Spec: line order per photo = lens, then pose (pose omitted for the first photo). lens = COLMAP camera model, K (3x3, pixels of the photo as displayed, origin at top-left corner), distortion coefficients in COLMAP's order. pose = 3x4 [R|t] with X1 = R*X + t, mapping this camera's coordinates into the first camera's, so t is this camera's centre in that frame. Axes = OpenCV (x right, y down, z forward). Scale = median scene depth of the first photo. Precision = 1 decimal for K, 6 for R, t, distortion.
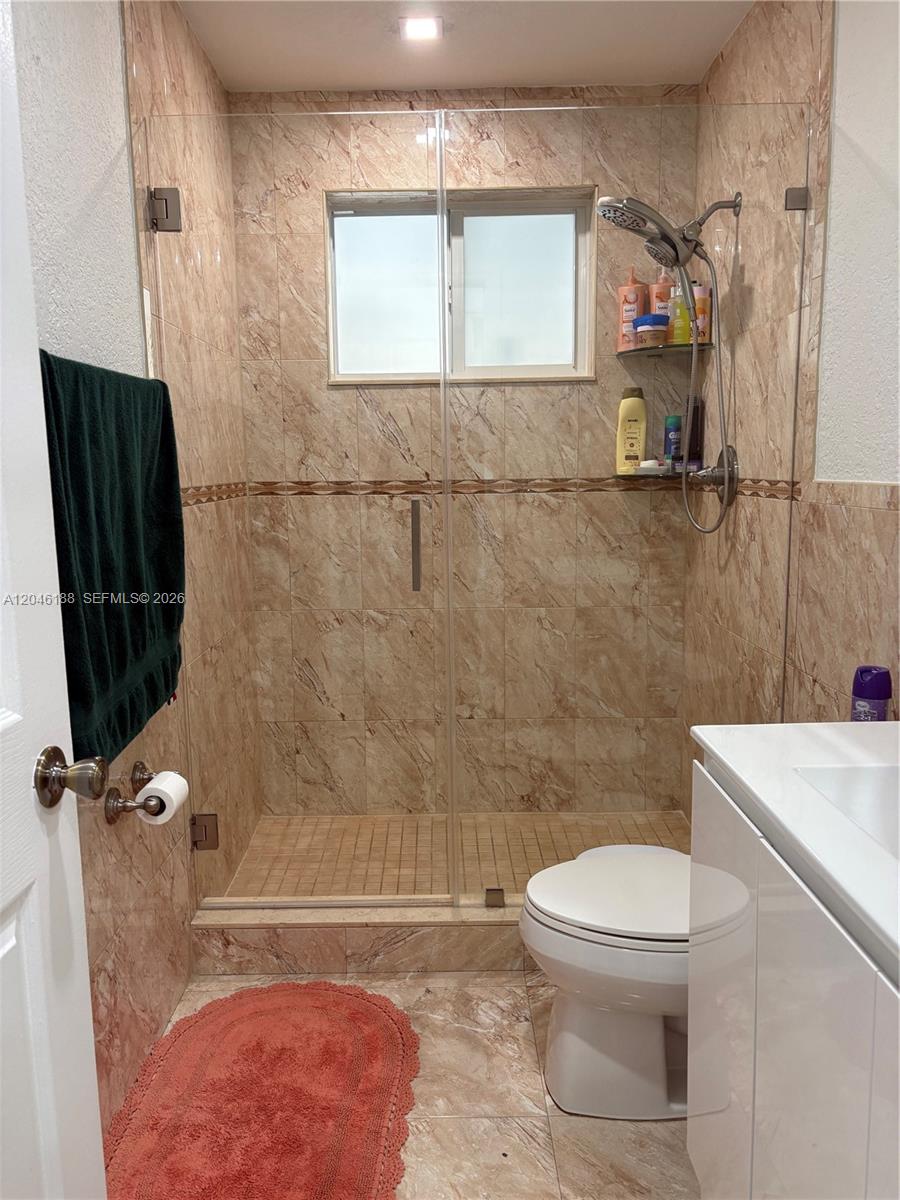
lens RADIAL K [[910.0, 0, 428.1], [0, 910.0, 611.2], [0, 0, 1]] dist [0.054732, -0.078045]
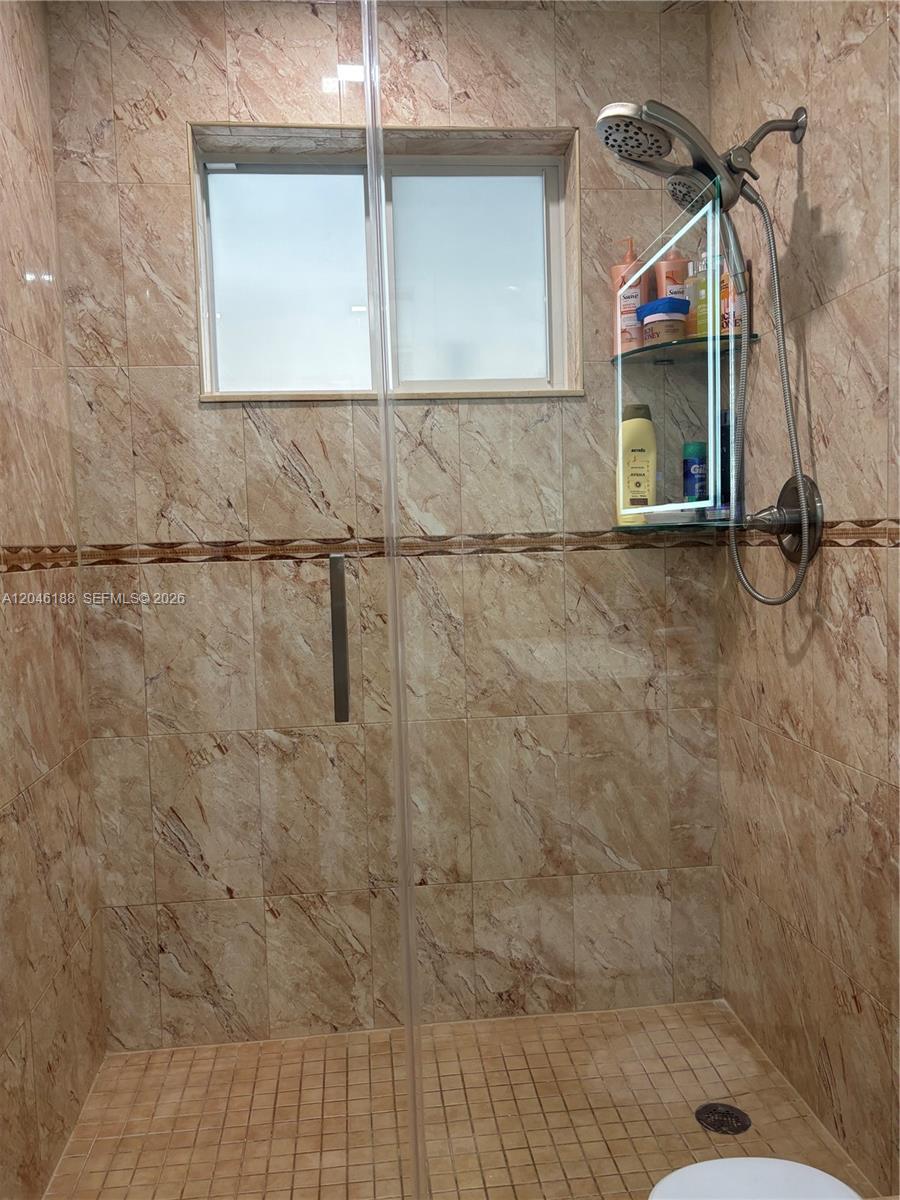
lens RADIAL K [[920.5, 0, 449.5], [0, 920.5, 602.0], [0, 0, 1]] dist [0.051682, -0.072238]
pose [[0.993283, -0.024120, 0.113169, -0.006950], [0.034635, 0.995166, -0.091893, -0.030909], [-0.110405, 0.095196, 0.989317, 0.328504]]
